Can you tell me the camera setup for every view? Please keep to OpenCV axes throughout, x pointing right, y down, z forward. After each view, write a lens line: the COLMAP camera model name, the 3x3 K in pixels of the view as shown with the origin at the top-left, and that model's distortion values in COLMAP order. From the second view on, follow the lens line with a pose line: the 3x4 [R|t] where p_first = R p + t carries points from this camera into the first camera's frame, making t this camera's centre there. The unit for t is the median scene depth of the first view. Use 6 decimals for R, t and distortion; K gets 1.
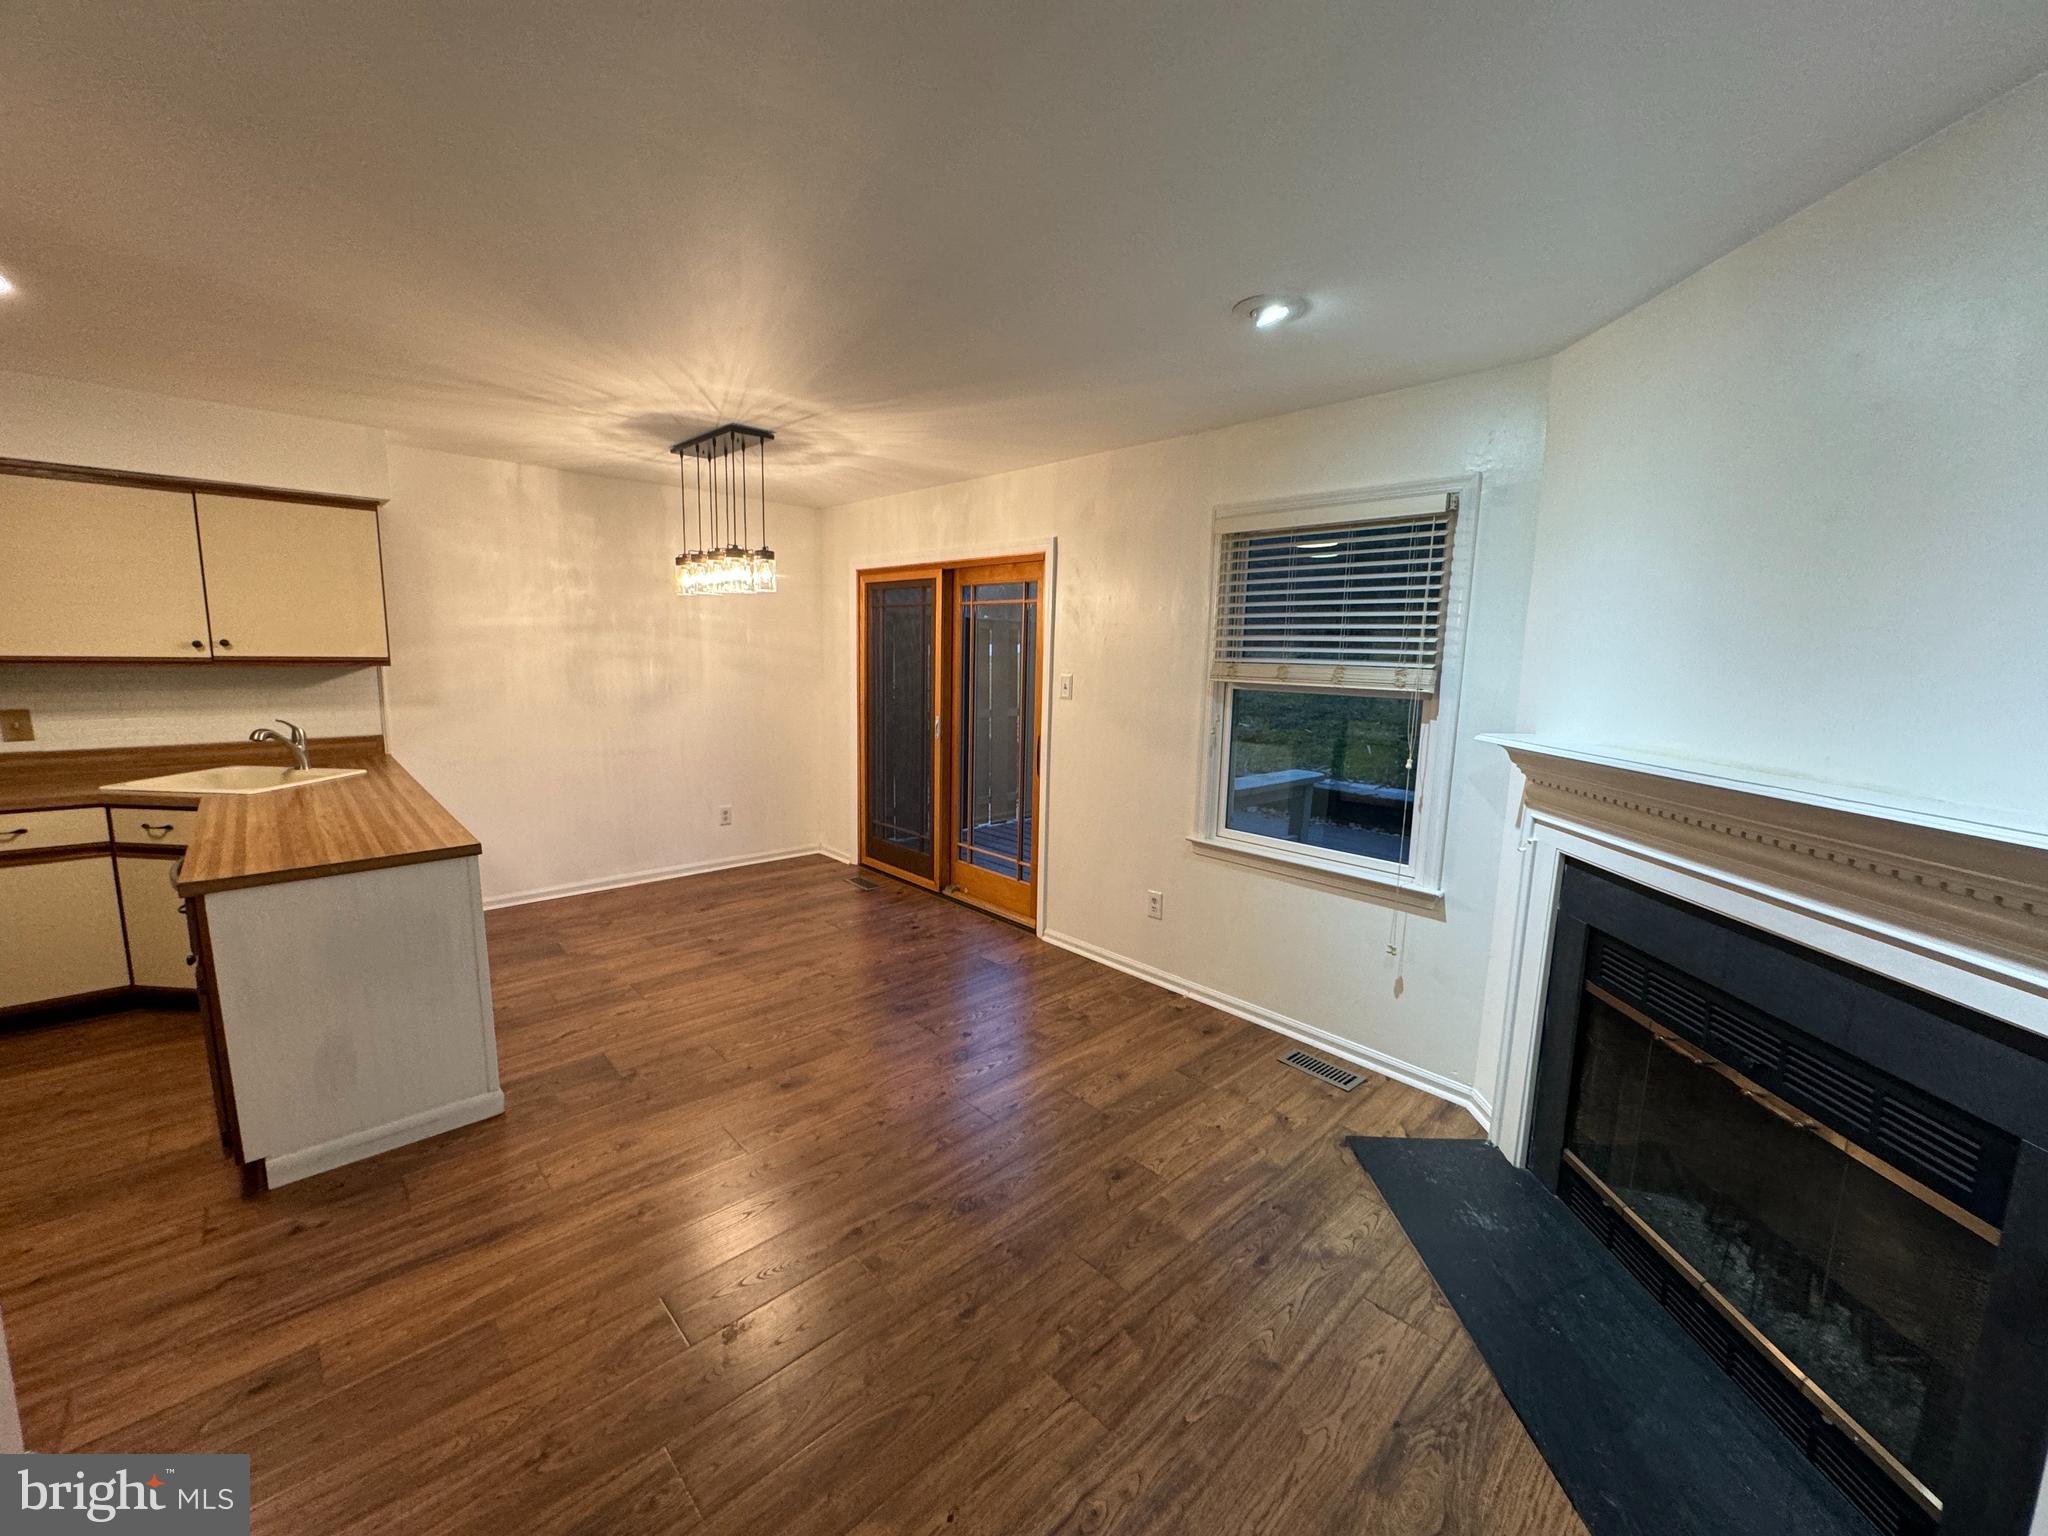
lens RADIAL K [[812.9, 0, 1021.8], [0, 812.9, 765.8], [0, 0, 1]] dist [0.000866, 0.000187]
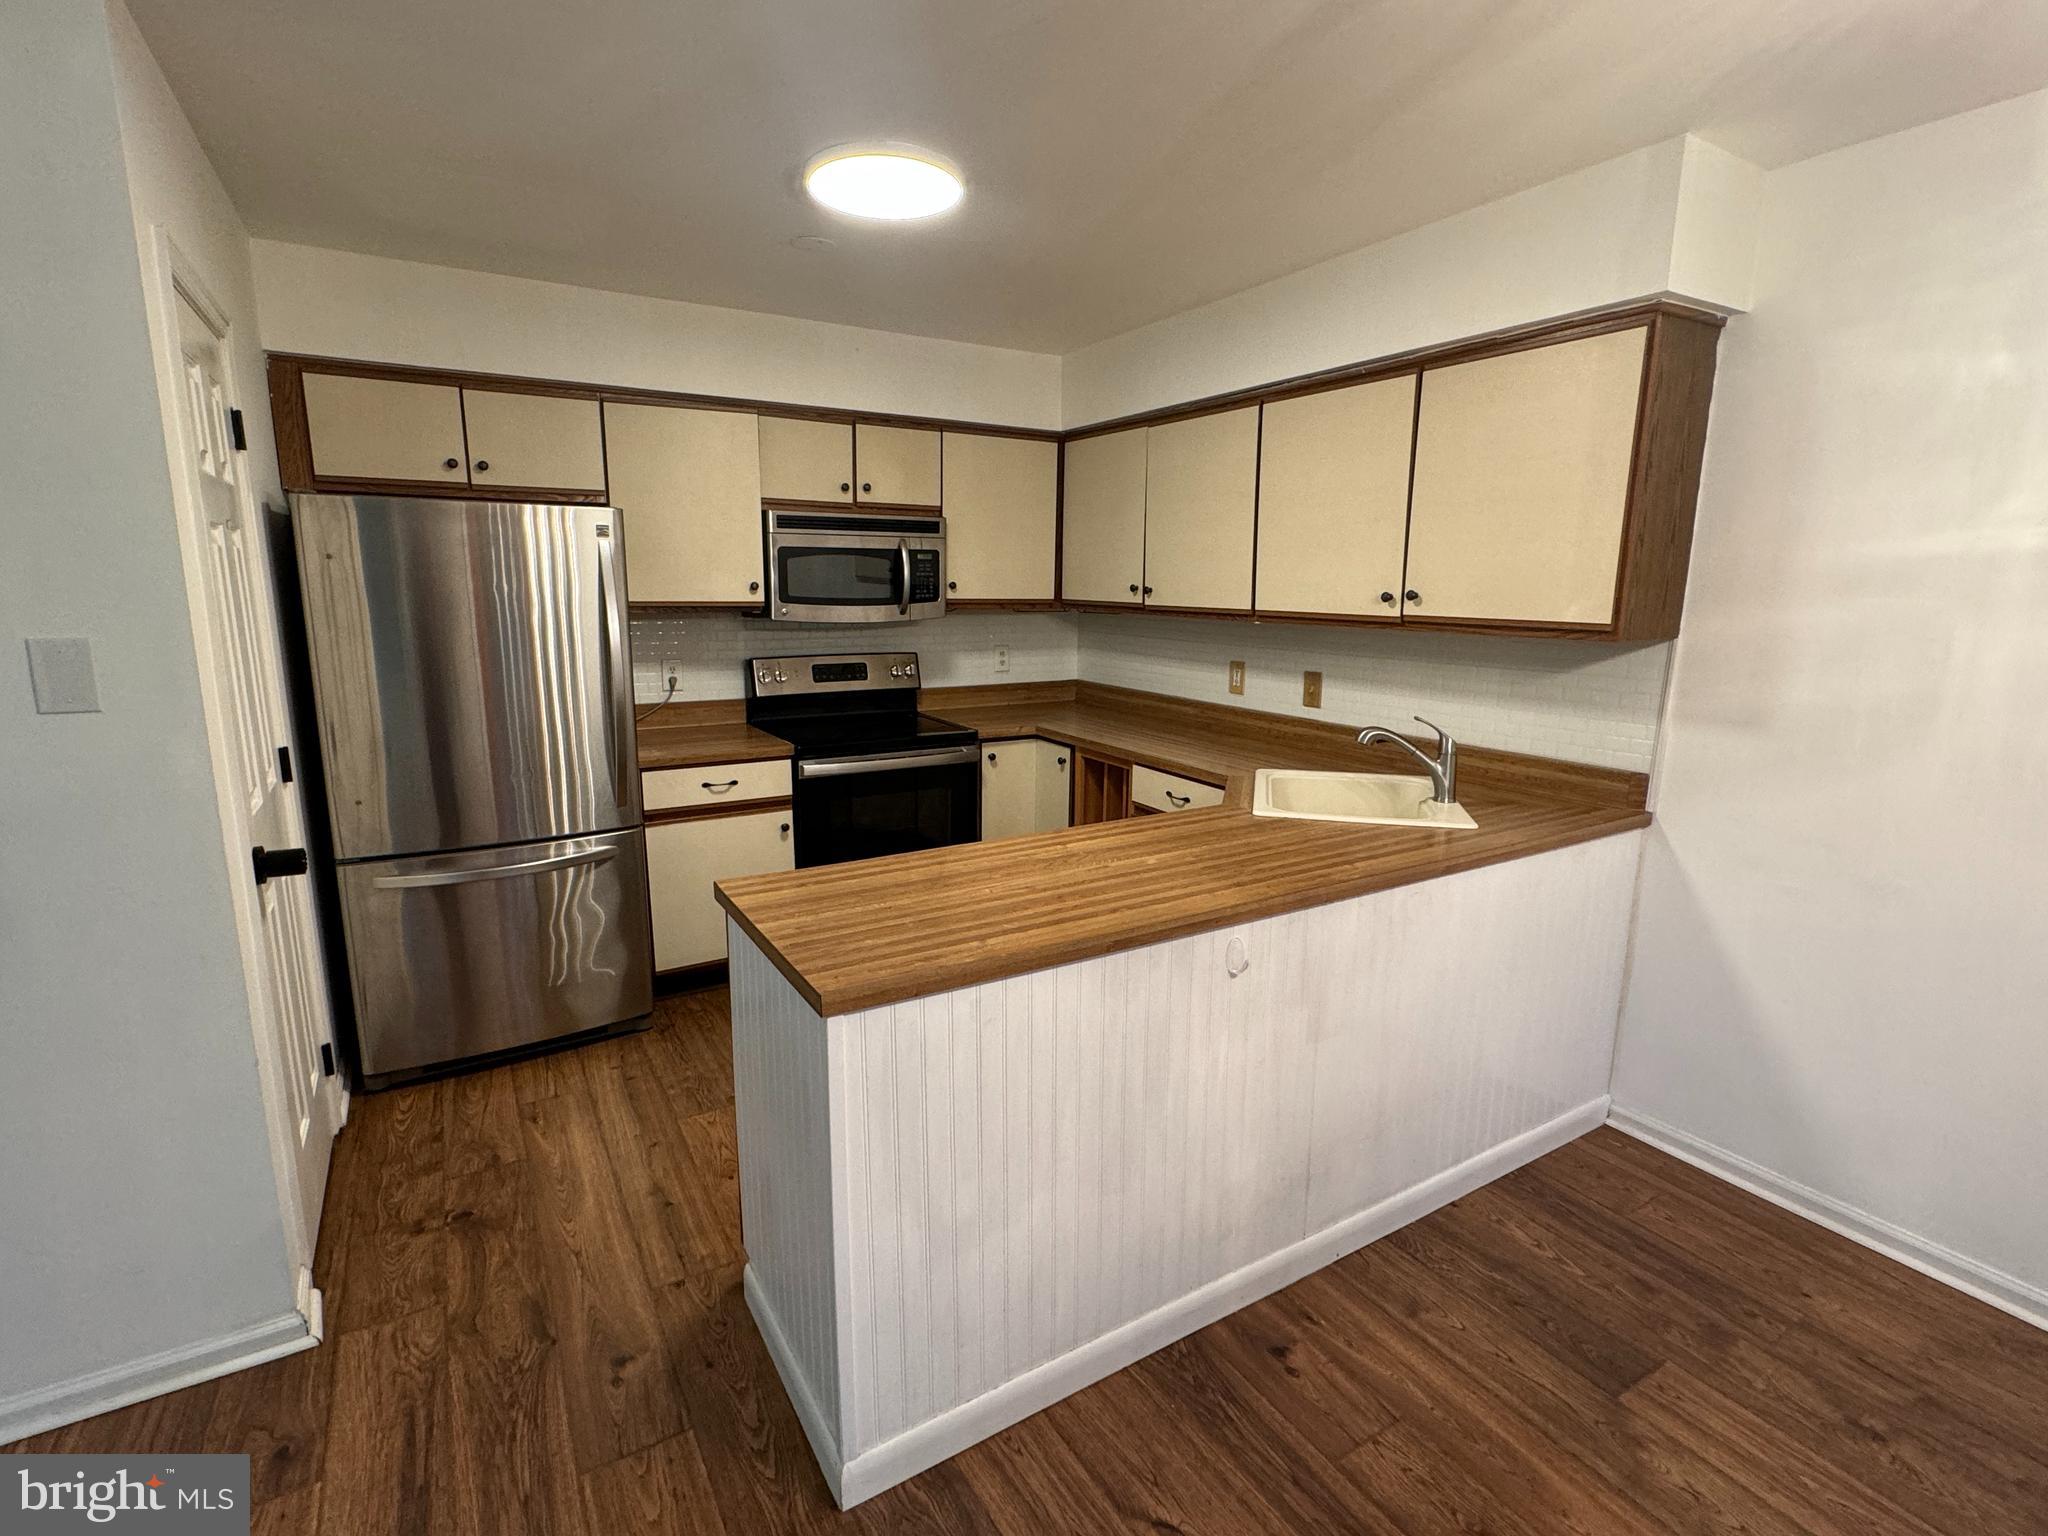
lens RADIAL K [[963.4, 0, 1019.8], [0, 963.4, 769.5], [0, 0, 1]] dist [-0.002692, -0.000056]
pose [[-0.214145, 0.164682, -0.962820, -0.122765], [-0.158452, 0.966774, 0.200601, -0.120102], [0.963864, 0.195519, -0.180936, 0.858830]]
